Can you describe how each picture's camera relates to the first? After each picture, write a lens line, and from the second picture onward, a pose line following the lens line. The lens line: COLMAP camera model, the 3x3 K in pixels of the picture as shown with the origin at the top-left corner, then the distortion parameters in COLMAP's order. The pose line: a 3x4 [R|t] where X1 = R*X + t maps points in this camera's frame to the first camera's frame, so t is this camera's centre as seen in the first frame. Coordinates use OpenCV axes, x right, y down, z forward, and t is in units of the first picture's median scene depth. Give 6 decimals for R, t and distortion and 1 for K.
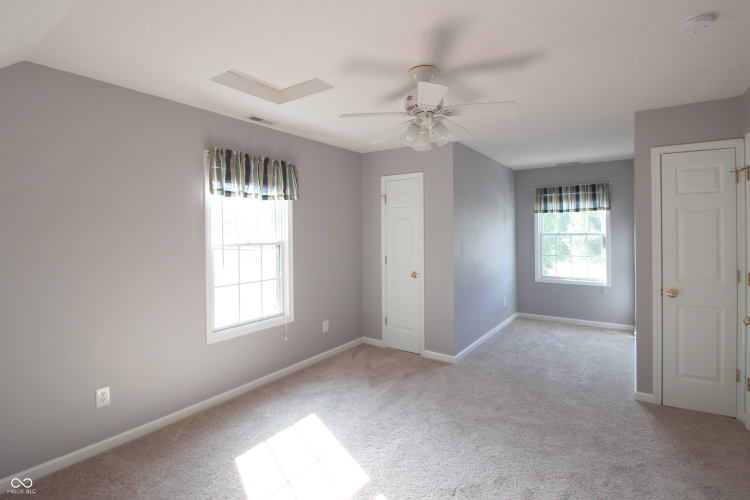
lens RADIAL K [[362.7, 0, 376.2], [0, 362.7, 239.0], [0, 0, 1]] dist [0.009849, -0.016468]
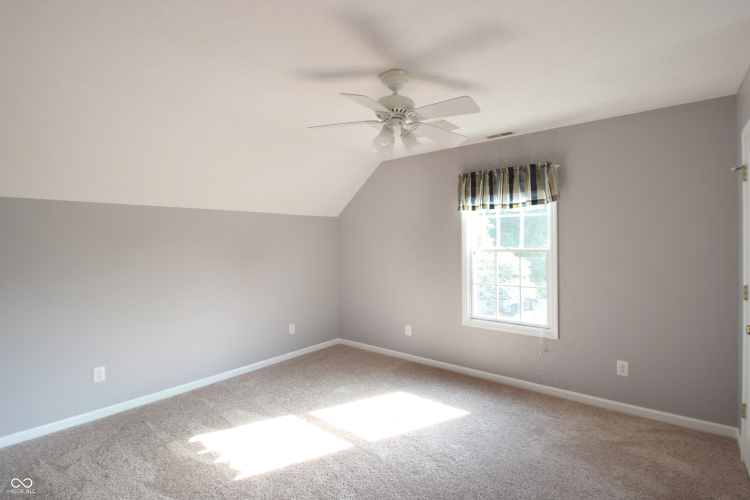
lens RADIAL K [[362.7, 0, 376.2], [0, 362.7, 239.0], [0, 0, 1]] dist [0.009849, -0.016468]
pose [[-0.071810, 0.002569, -0.997415, 0.767144], [-0.010062, 0.999944, 0.003300, -0.018781], [0.997368, 0.010273, -0.071780, 0.693834]]
